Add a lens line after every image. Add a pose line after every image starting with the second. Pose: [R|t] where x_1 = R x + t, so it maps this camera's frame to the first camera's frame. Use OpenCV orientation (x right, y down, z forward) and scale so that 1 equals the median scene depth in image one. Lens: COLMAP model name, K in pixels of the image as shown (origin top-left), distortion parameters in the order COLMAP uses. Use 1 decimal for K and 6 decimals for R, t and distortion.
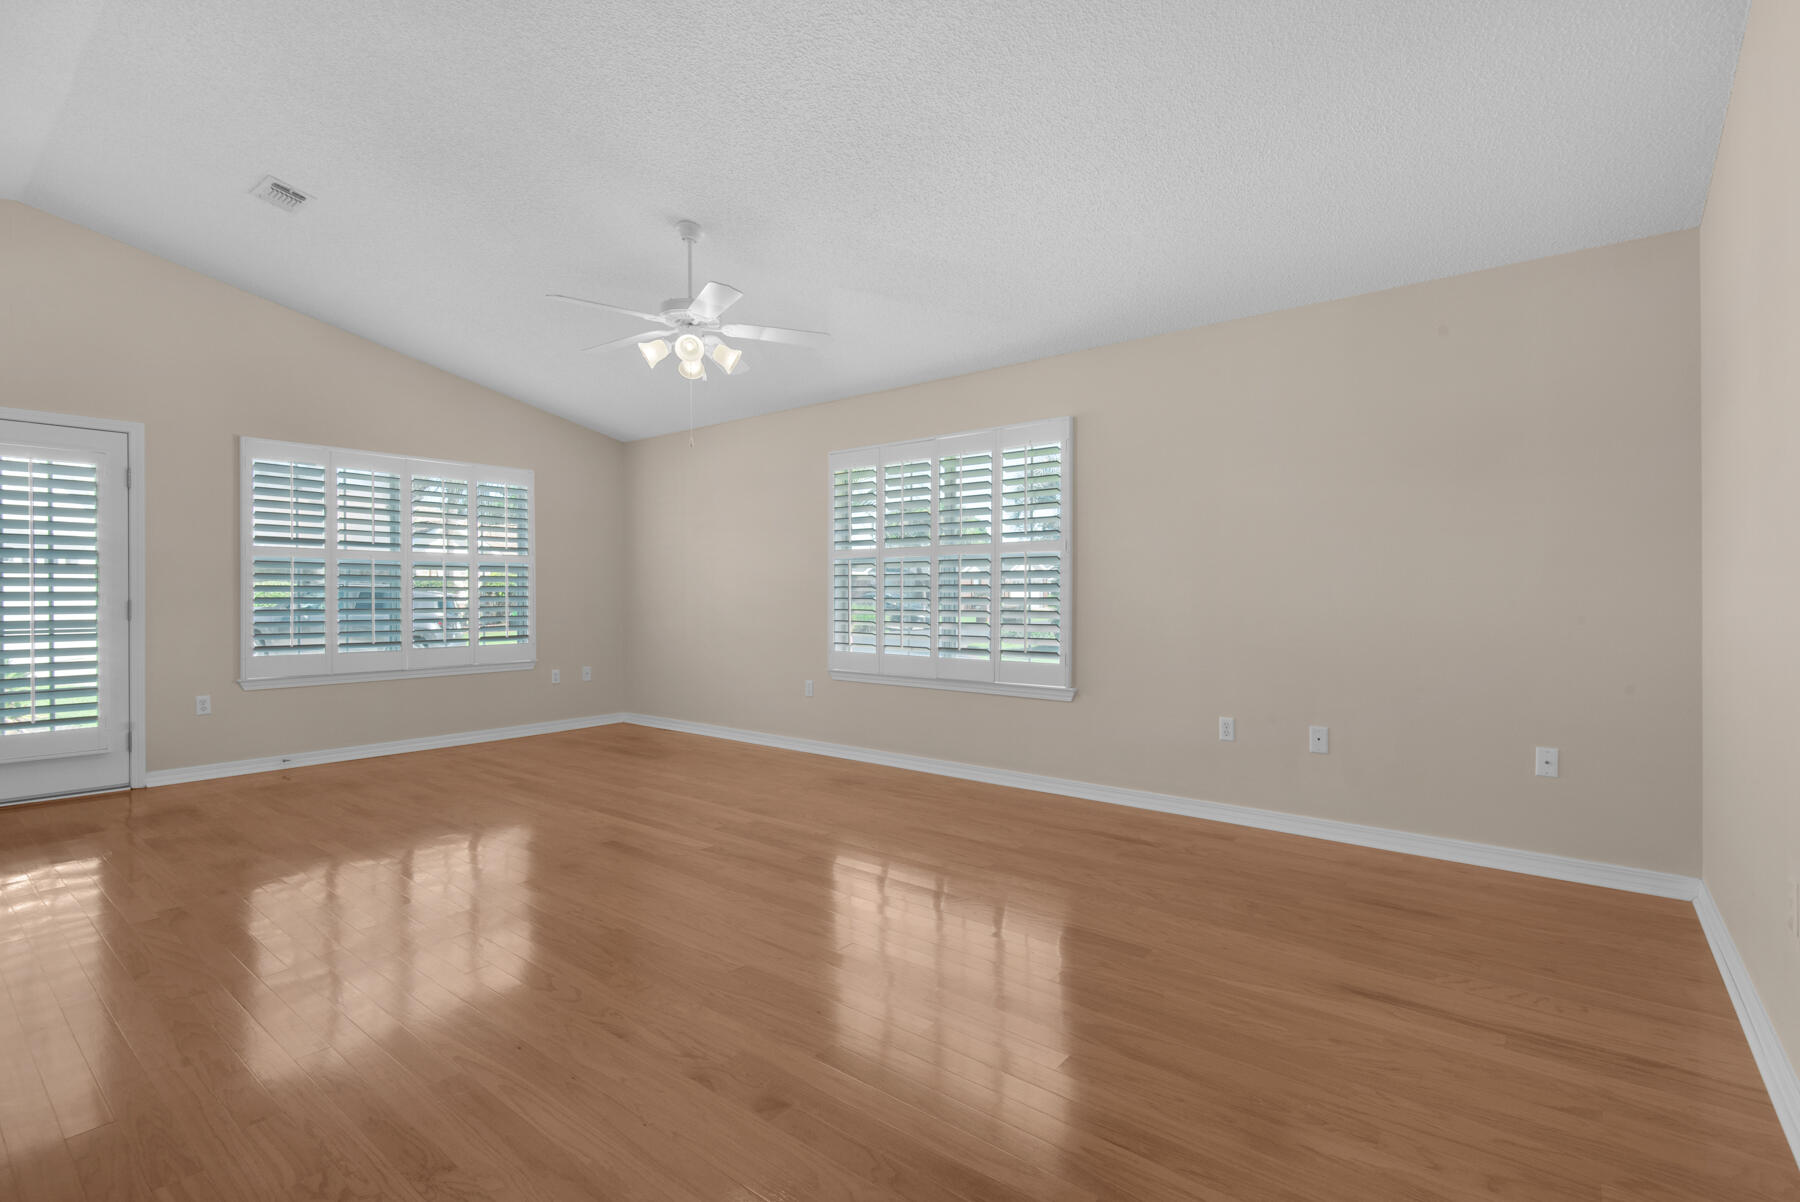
lens RADIAL K [[833.6, 0, 921.5], [0, 833.6, 594.7], [0, 0, 1]] dist [0.000796, -0.000094]
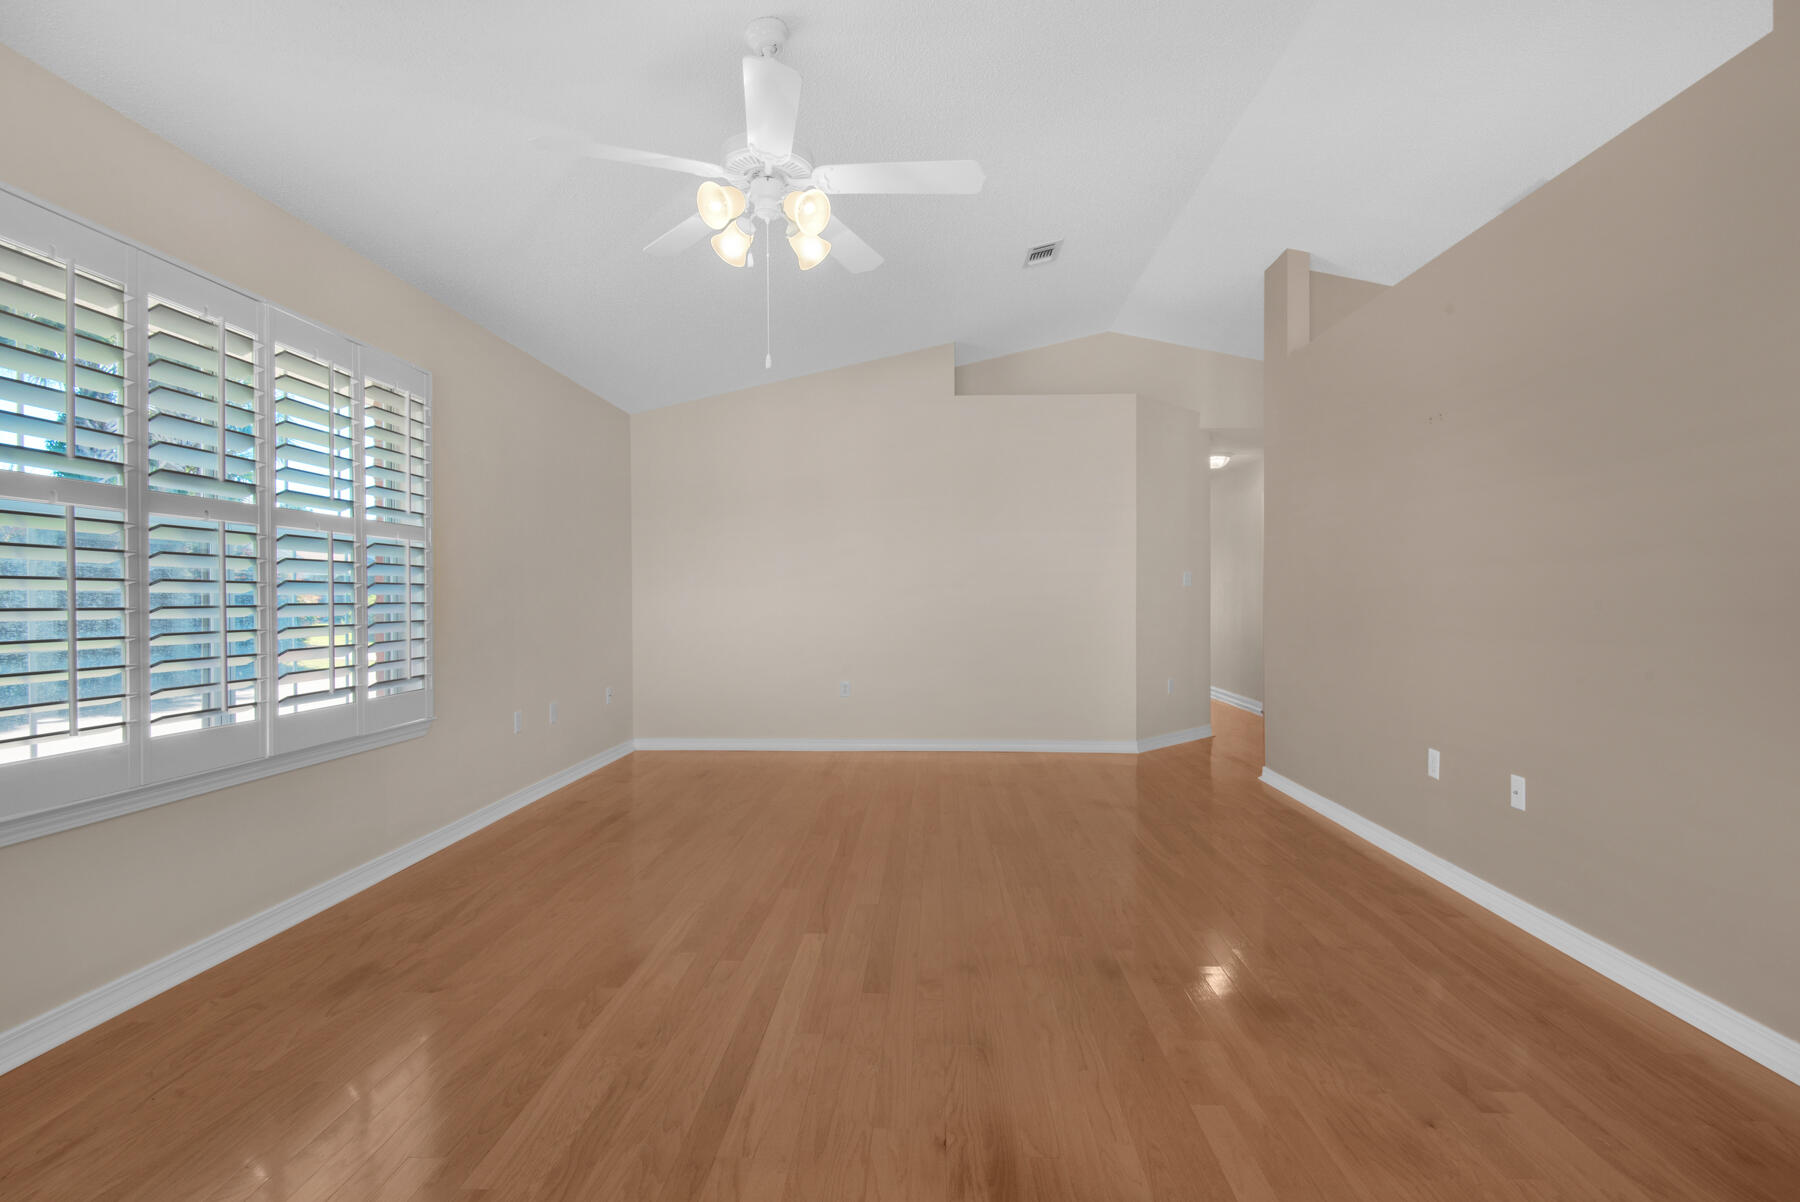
lens RADIAL K [[833.6, 0, 921.5], [0, 833.6, 594.7], [0, 0, 1]] dist [0.000796, -0.000094]
pose [[-0.597538, 0.005118, 0.801824, -0.640019], [0.001070, 0.999984, -0.005585, -0.000104], [-0.801840, -0.002480, -0.597534, 0.954969]]
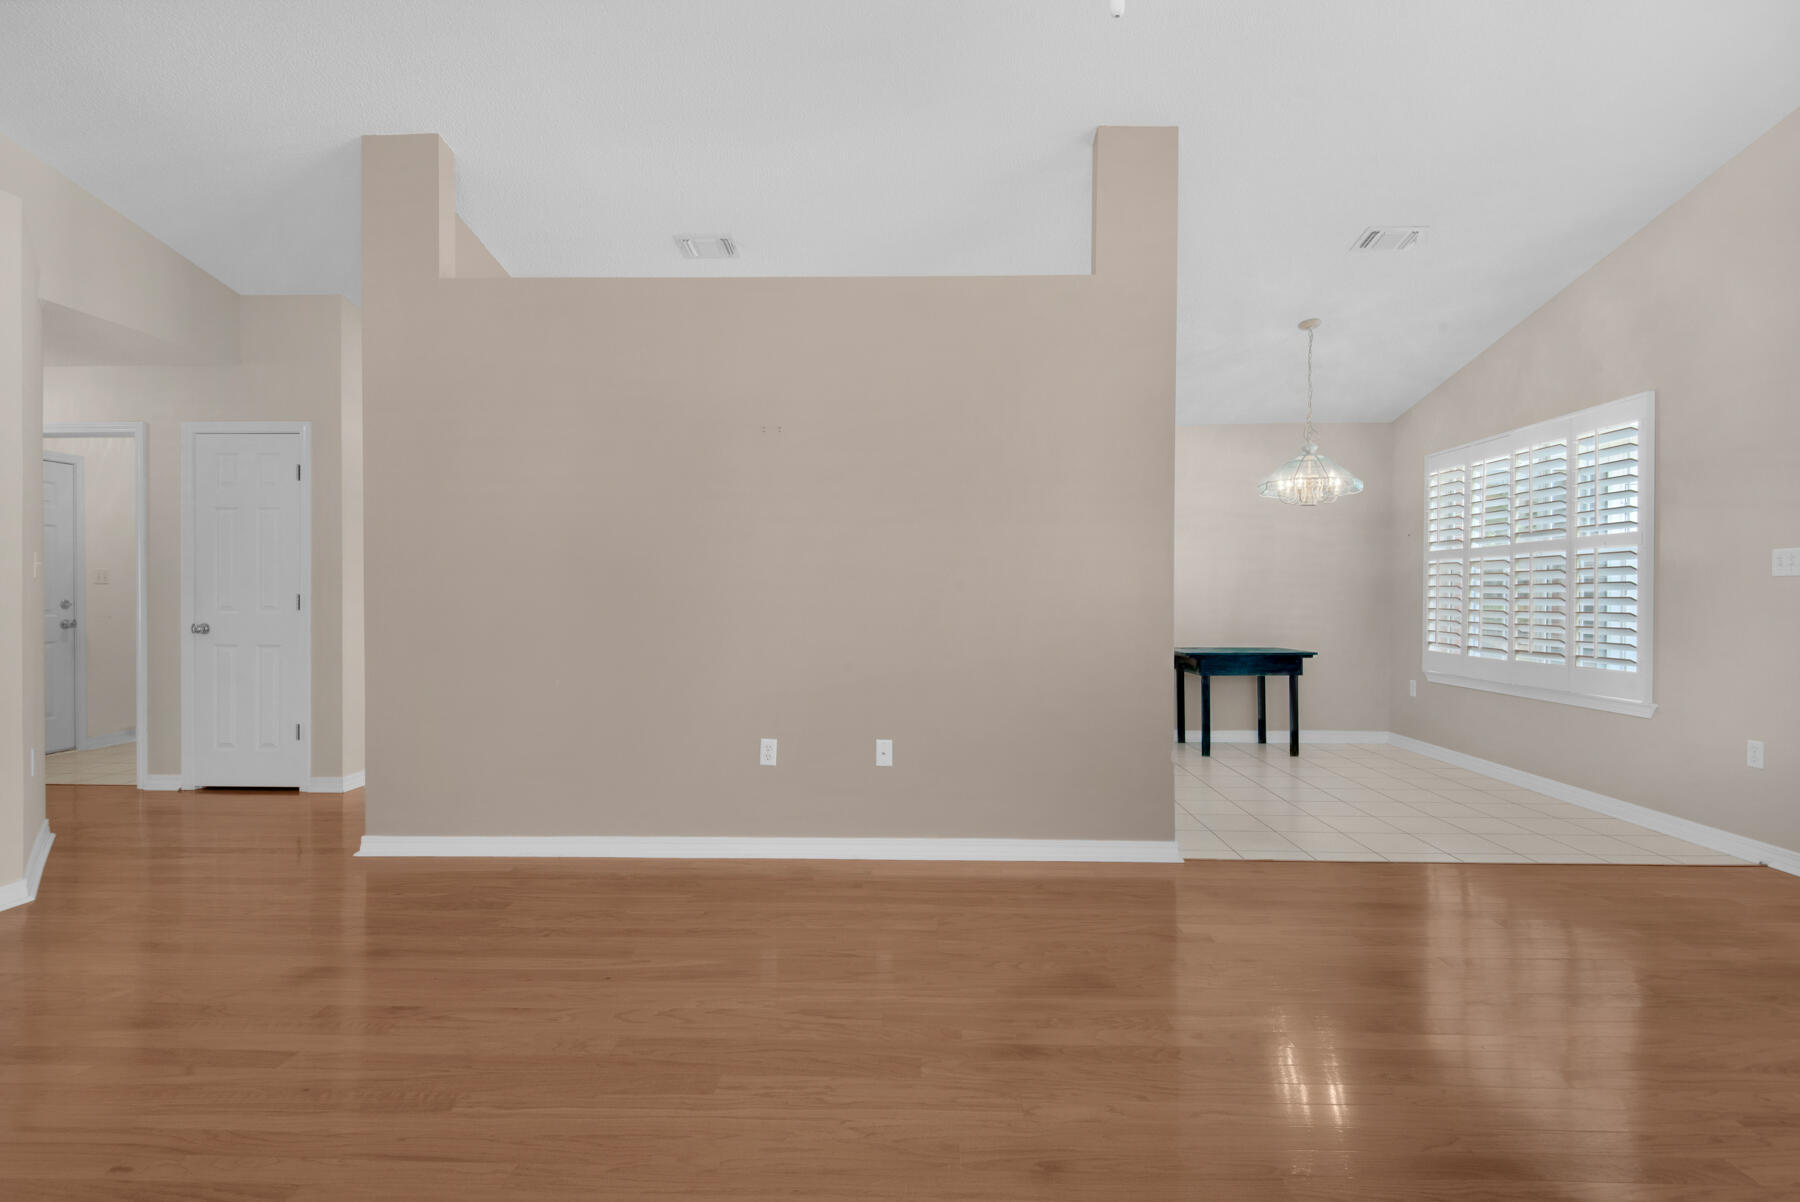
lens RADIAL K [[820.2, 0, 912.6], [0, 820.2, 590.1], [0, 0, 1]] dist [0.021754, -0.000132]
pose [[-0.807595, -0.001385, -0.589737, -0.045040], [0.001751, 0.999987, -0.004745, -0.001911], [0.589736, -0.004865, -0.807582, 0.864773]]
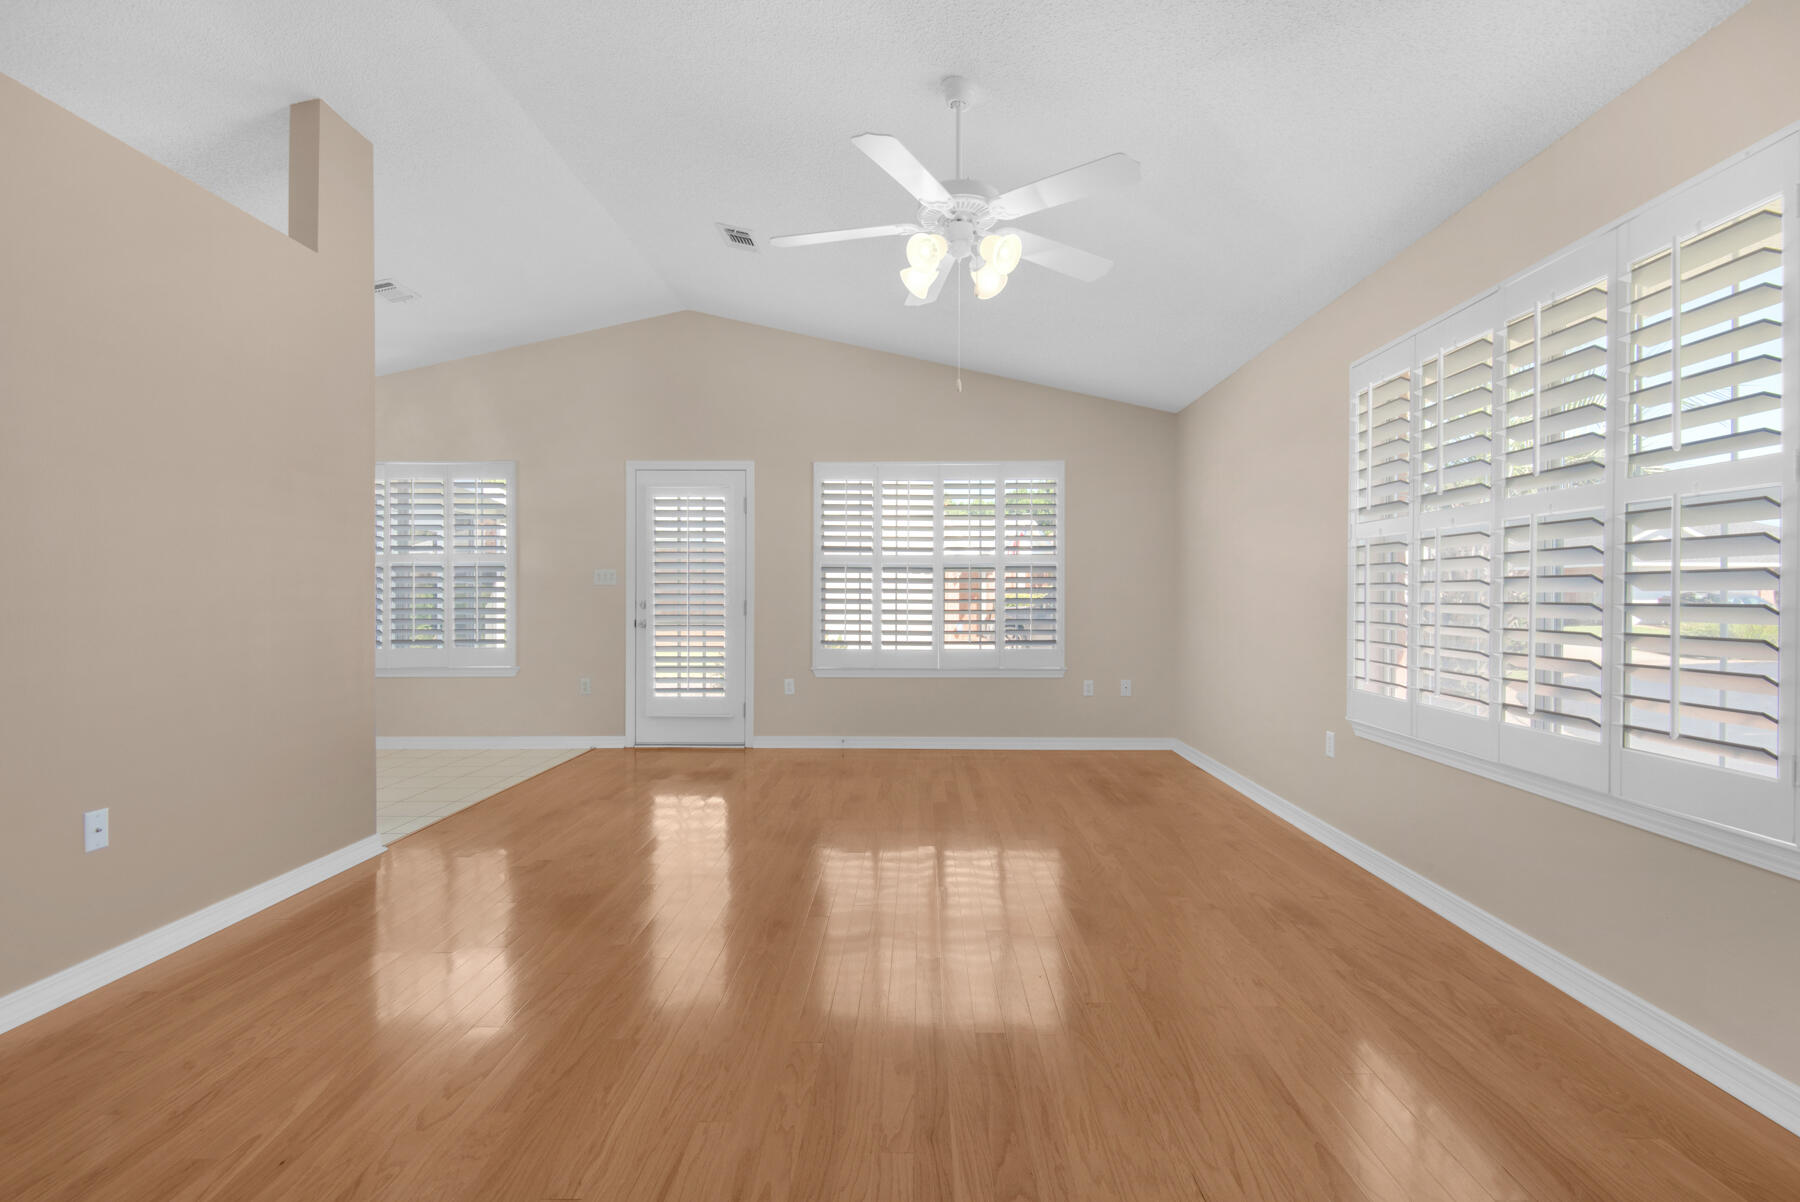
lens RADIAL K [[831.7, 0, 899.5], [0, 831.7, 618.4], [0, 0, 1]] dist [0.001459, 0.000204]
pose [[0.588490, 0.023311, -0.808168, 0.206959], [-0.001895, 0.999621, 0.027454, -0.001339], [0.808502, -0.014625, 0.588311, 0.392225]]
